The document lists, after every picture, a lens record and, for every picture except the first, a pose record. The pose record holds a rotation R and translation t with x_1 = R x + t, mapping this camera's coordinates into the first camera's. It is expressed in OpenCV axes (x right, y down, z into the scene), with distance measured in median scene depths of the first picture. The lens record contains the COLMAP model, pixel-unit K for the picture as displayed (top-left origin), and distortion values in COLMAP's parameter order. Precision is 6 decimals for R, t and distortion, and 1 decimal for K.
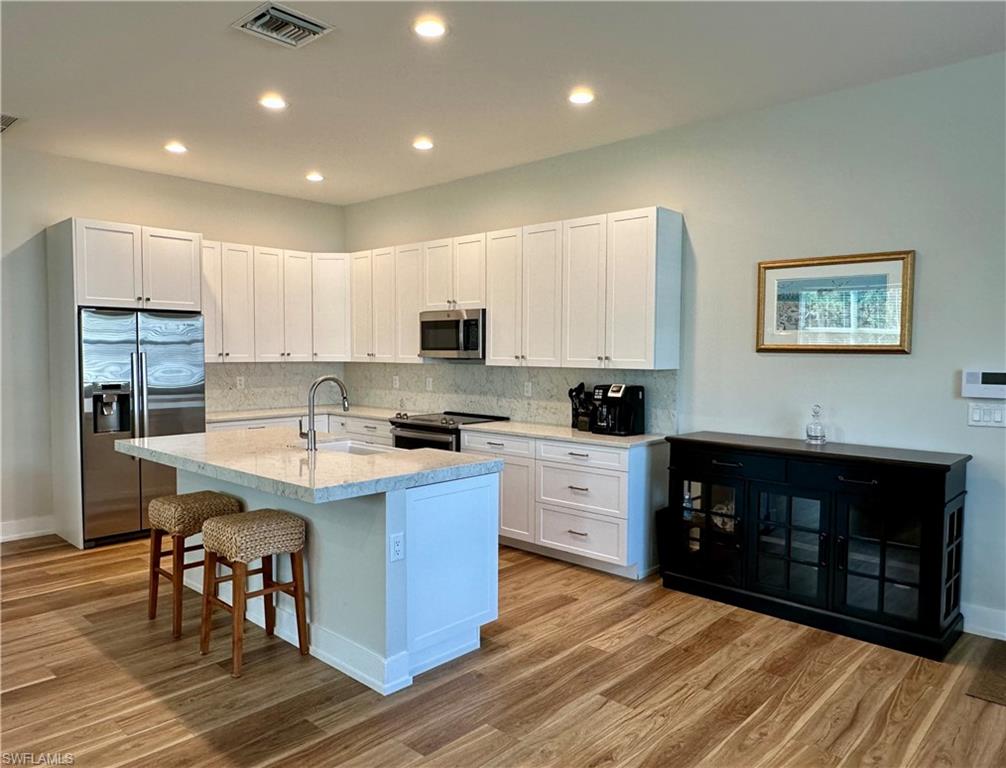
lens RADIAL K [[699.6, 0, 502.3], [0, 699.6, 385.2], [0, 0, 1]] dist [-0.002973, 0.002555]
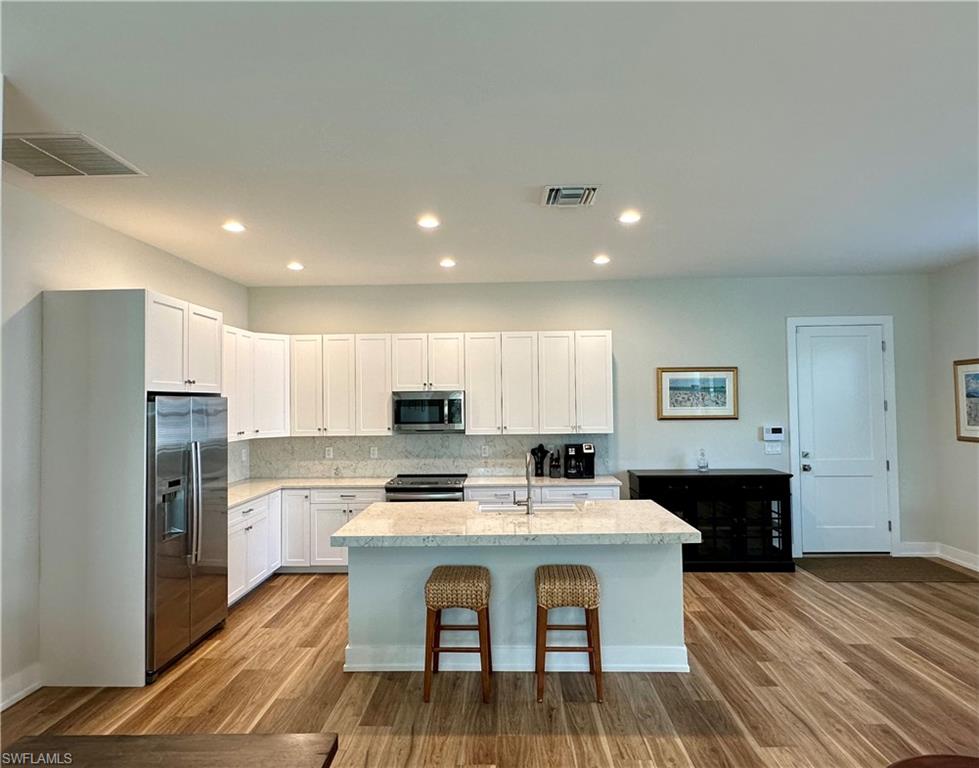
lens RADIAL K [[570.4, 0, 490.7], [0, 570.4, 384.0], [0, 0, 1]] dist [0.003686, -0.004385]
pose [[0.746683, 0.005437, 0.665158, -0.761399], [0.048342, 0.996879, -0.062415, -0.059663], [-0.663421, 0.078759, 0.744090, 0.205598]]
